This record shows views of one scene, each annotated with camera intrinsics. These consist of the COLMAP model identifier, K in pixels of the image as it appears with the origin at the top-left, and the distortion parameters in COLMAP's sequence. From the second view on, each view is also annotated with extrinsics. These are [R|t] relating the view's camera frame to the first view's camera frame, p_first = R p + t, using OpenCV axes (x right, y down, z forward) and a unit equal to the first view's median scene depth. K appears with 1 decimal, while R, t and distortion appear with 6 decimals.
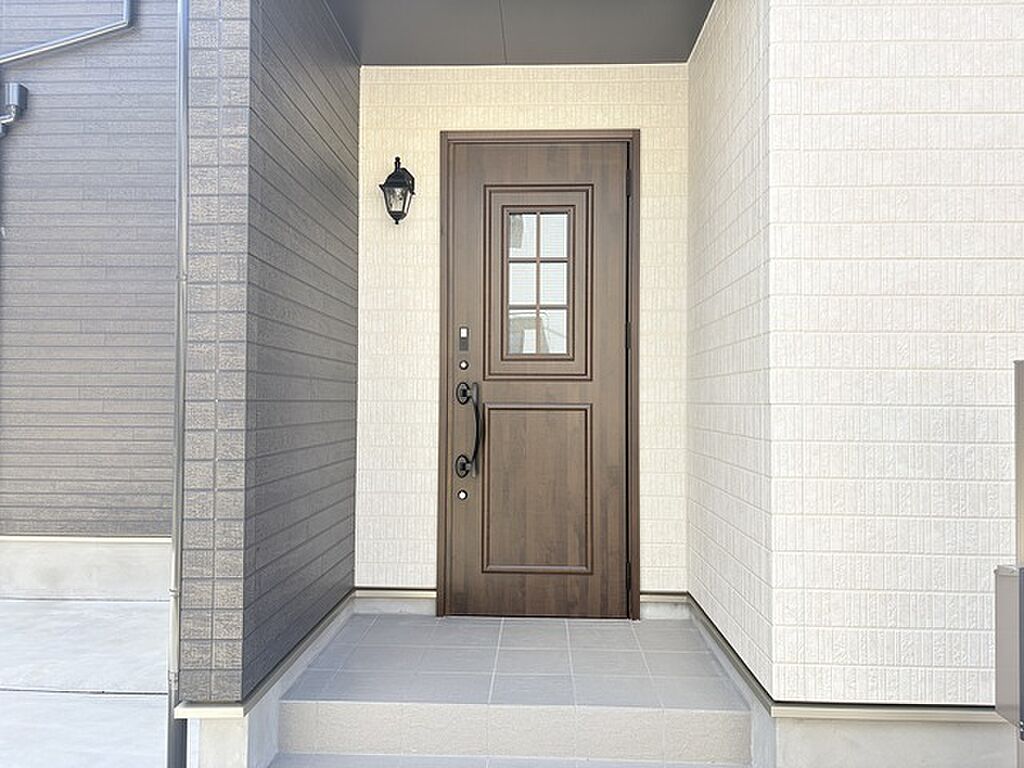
lens RADIAL K [[780.1, 0, 512.0], [0, 780.1, 384.0], [0, 0, 1]] dist [0.048308, -0.000486]
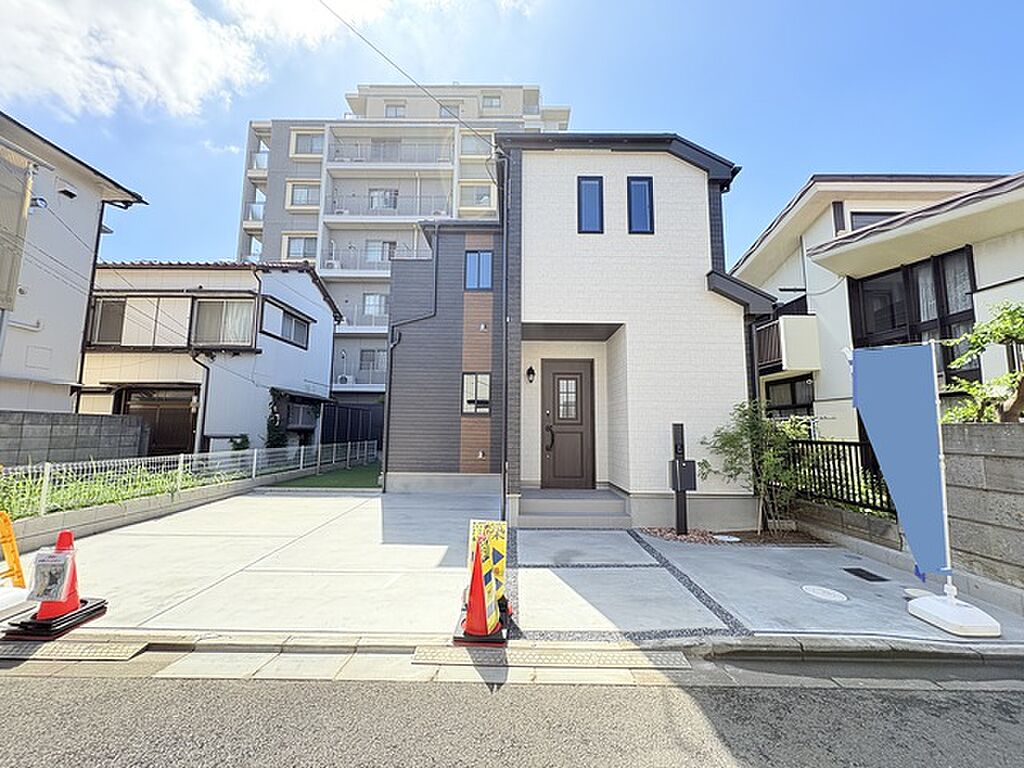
lens RADIAL K [[408.5, 0, 512.0], [0, 408.5, 384.0], [0, 0, 1]] dist [0.000388, 0.000285]
pose [[0.999295, 0.008806, 0.036502, -0.300599], [-0.005359, 0.995607, -0.093474, -0.015396], [-0.037164, 0.093212, 0.994952, -0.928902]]
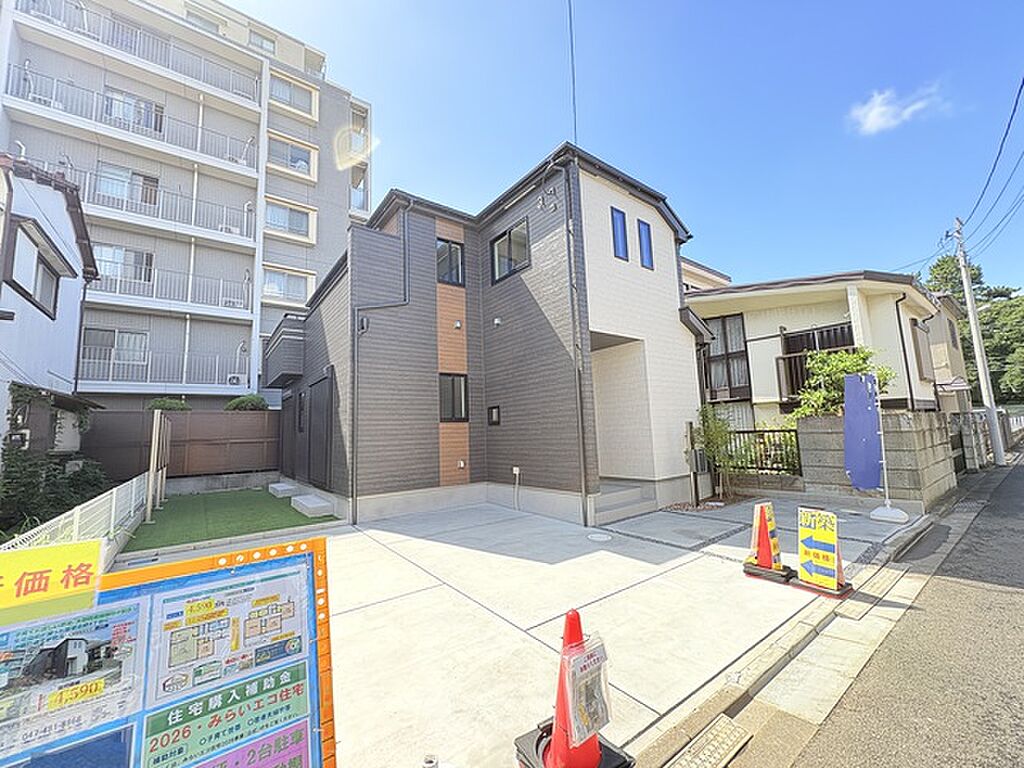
lens RADIAL K [[408.5, 0, 512.0], [0, 408.5, 384.0], [0, 0, 1]] dist [0.000388, 0.000285]
pose [[0.769740, 0.040786, 0.637053, -1.522707], [0.030804, 0.994421, -0.100886, -0.021879], [-0.637614, 0.097280, 0.764189, -0.424519]]
